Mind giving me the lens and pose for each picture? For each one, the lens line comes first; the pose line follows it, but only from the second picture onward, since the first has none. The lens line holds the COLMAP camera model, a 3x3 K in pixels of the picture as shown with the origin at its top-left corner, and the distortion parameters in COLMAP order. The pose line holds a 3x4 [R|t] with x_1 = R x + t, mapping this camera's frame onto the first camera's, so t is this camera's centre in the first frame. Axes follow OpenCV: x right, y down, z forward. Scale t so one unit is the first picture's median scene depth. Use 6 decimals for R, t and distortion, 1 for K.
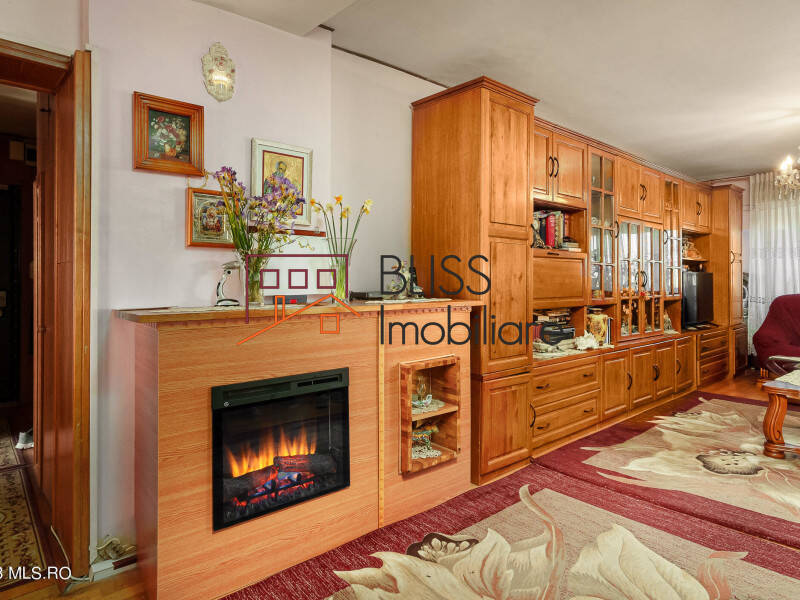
lens RADIAL K [[529.3, 0, 392.3], [0, 529.3, 274.9], [0, 0, 1]] dist [-0.001642, 0.004379]
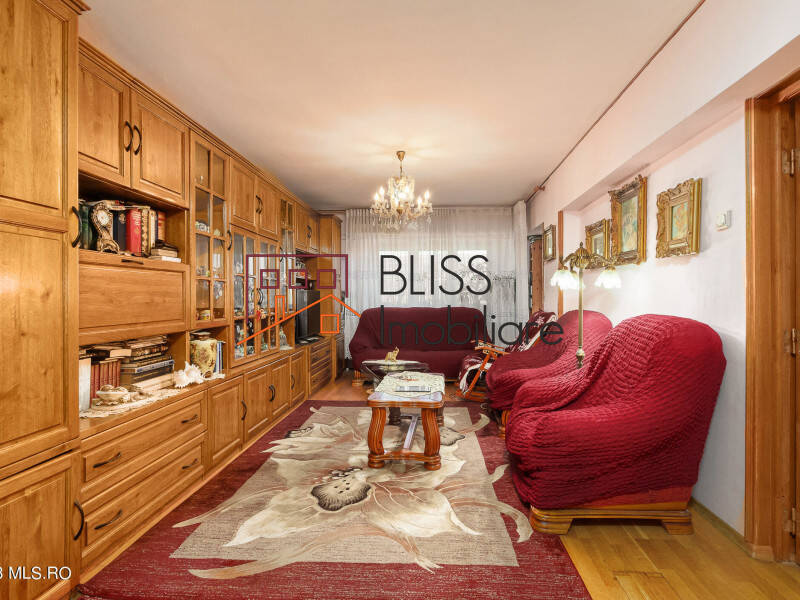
lens RADIAL K [[396.9, 0, 395.4], [0, 396.9, 296.8], [0, 0, 1]] dist [-0.005946, -0.000735]
pose [[0.731025, -0.004972, 0.682333, 0.189060], [-0.001054, 0.999964, 0.008415, 0.001862], [-0.682350, -0.006871, 0.730993, 0.353640]]
